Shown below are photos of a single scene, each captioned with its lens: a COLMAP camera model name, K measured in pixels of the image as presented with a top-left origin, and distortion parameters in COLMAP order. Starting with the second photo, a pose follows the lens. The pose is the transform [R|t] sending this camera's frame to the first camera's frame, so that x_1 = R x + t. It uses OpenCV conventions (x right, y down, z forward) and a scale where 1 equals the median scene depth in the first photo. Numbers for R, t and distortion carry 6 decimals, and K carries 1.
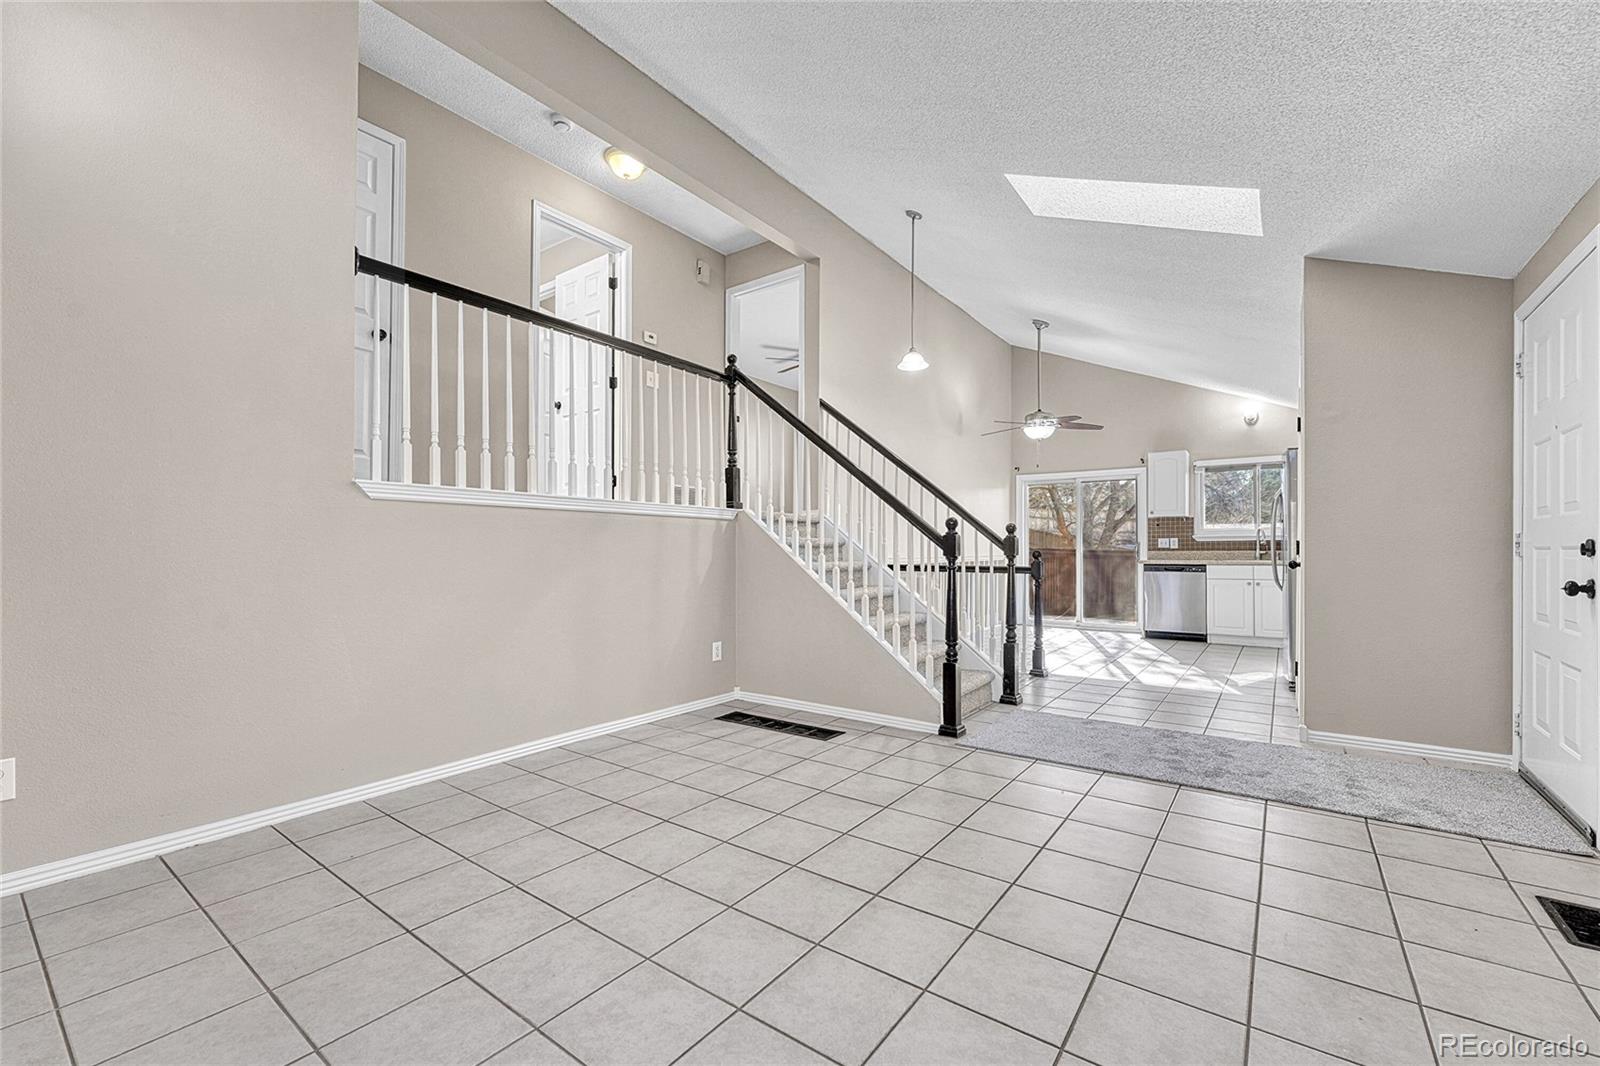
lens RADIAL K [[658.1, 0, 796.7], [0, 658.1, 542.1], [0, 0, 1]] dist [0.000413, 0.000150]
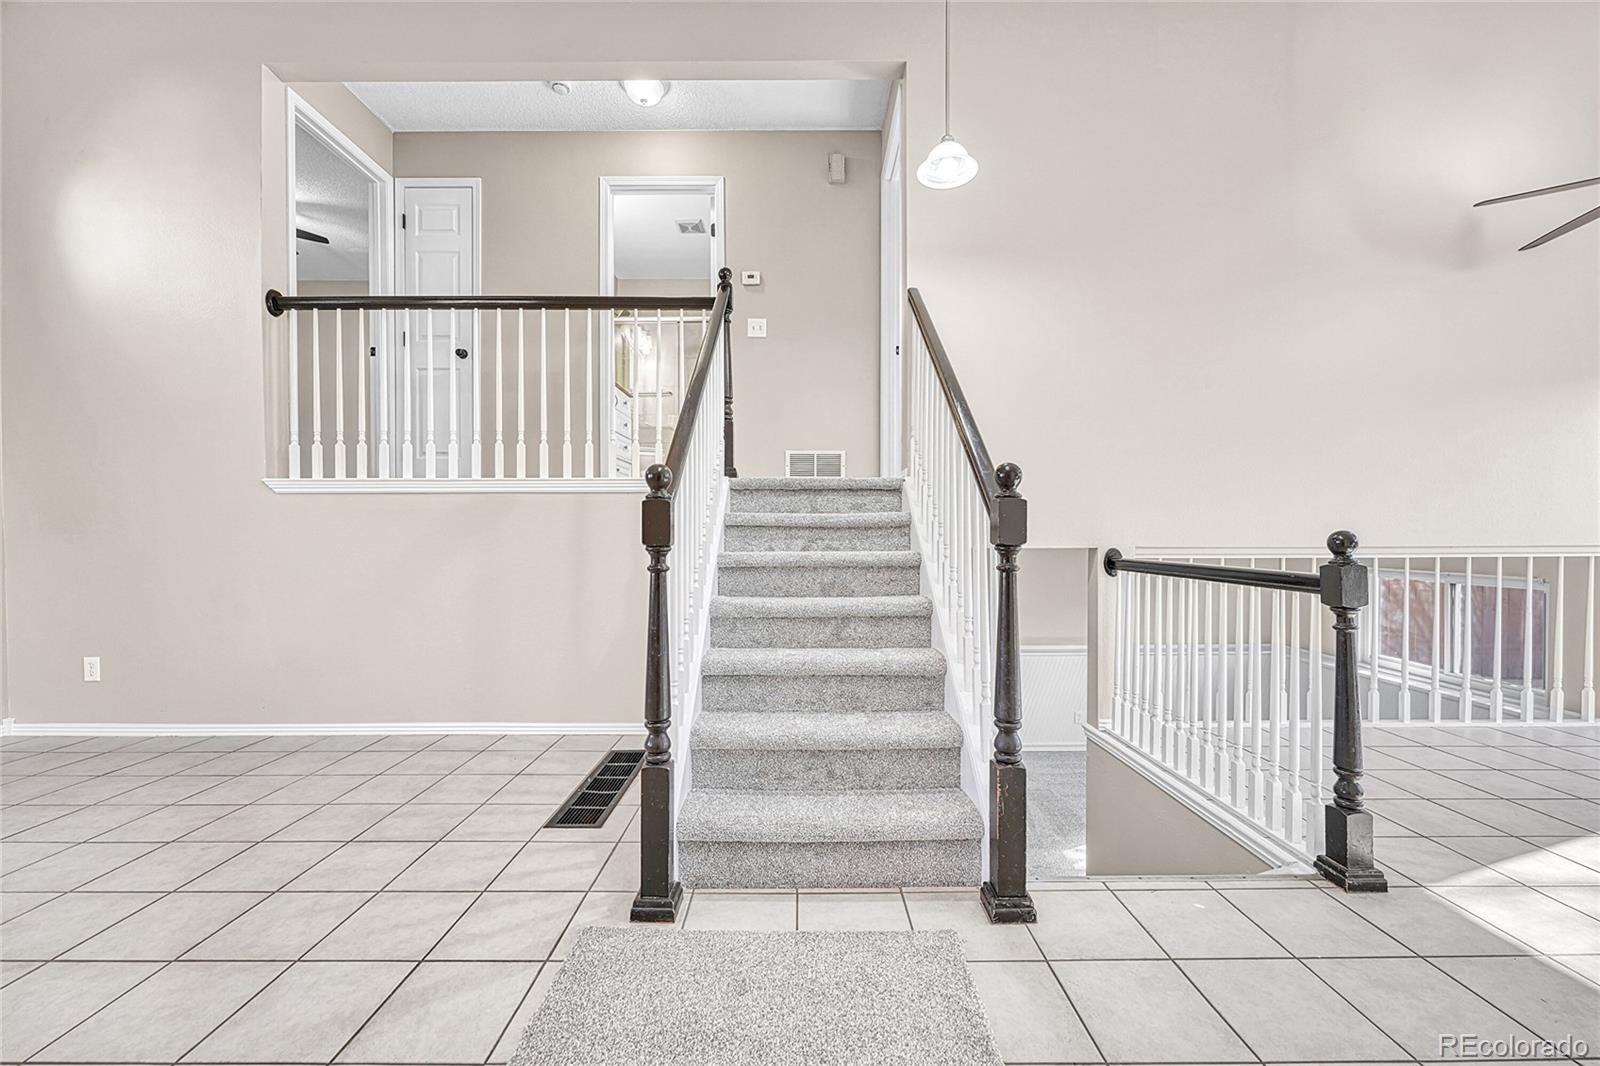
lens RADIAL K [[643.5, 0, 799.0], [0, 643.5, 547.2], [0, 0, 1]] dist [0.001851, 0.000099]
pose [[0.591861, 0.008755, -0.805992, 0.703506], [0.015452, 0.999634, 0.022206, 0.016821], [0.805892, -0.025597, 0.591509, 0.838732]]
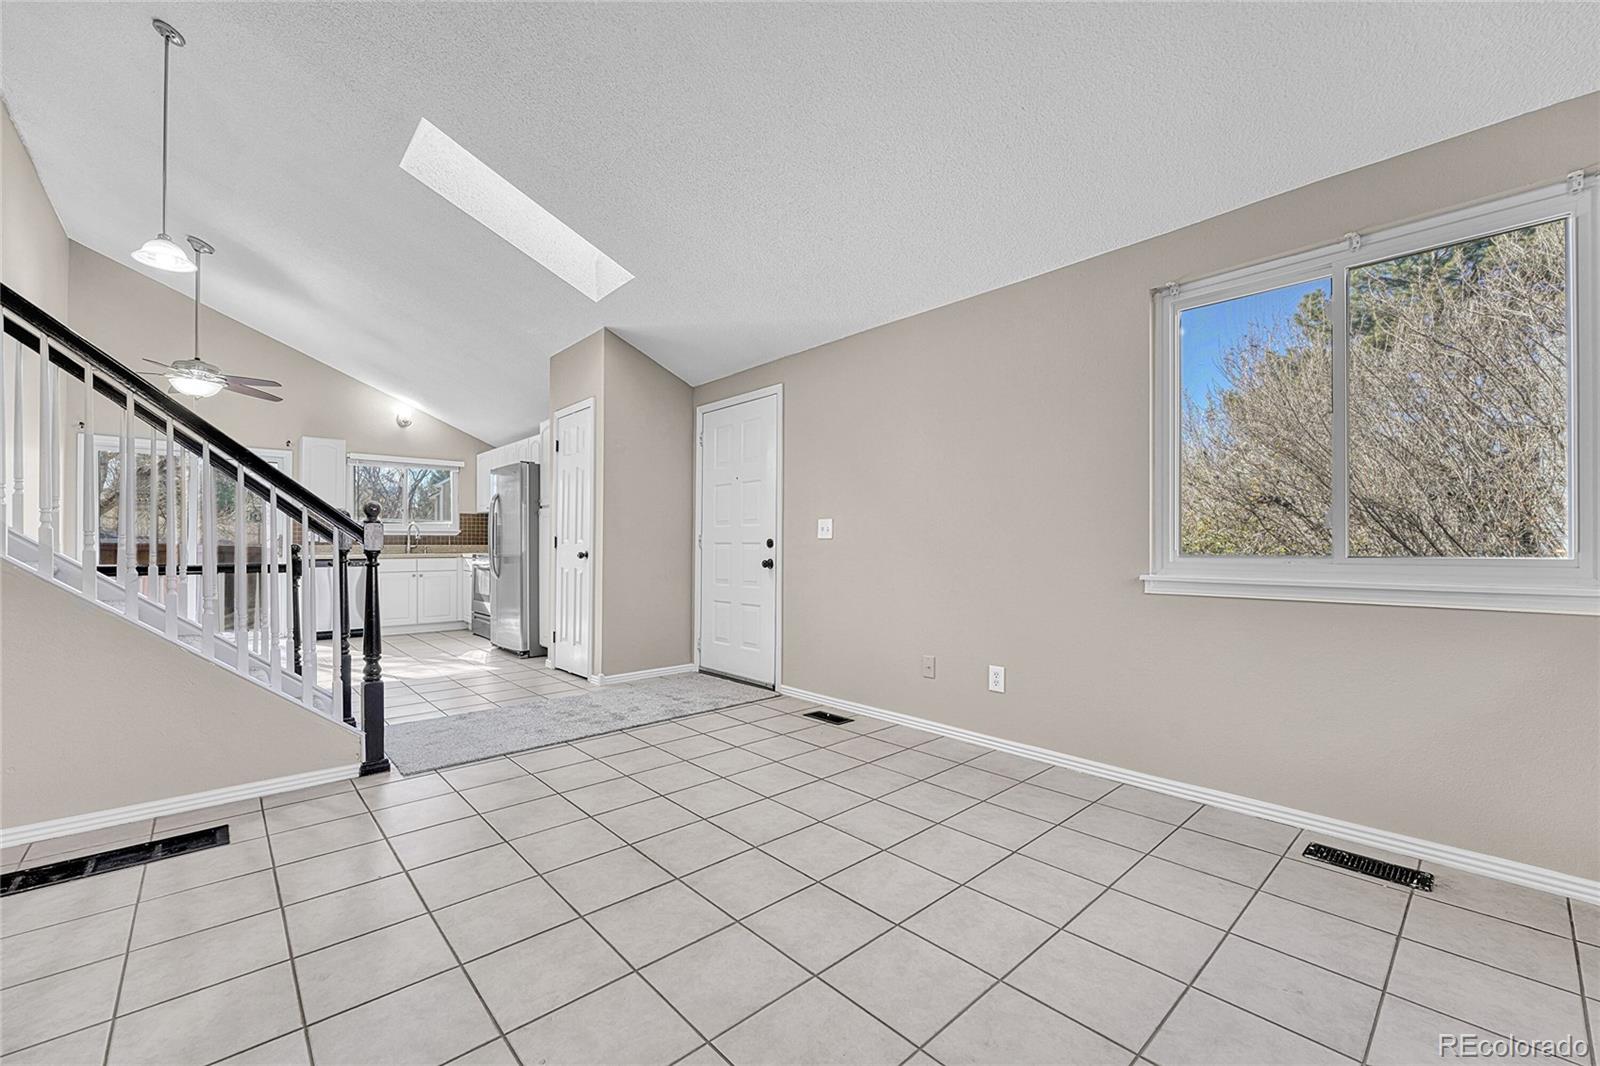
lens RADIAL K [[658.1, 0, 796.7], [0, 658.1, 542.1], [0, 0, 1]] dist [0.000413, 0.000150]
pose [[0.192300, 0.005732, 0.981320, -0.475819], [-0.013790, 0.999900, -0.003138, 0.006714], [-0.981239, -0.012929, 0.192359, 0.348435]]
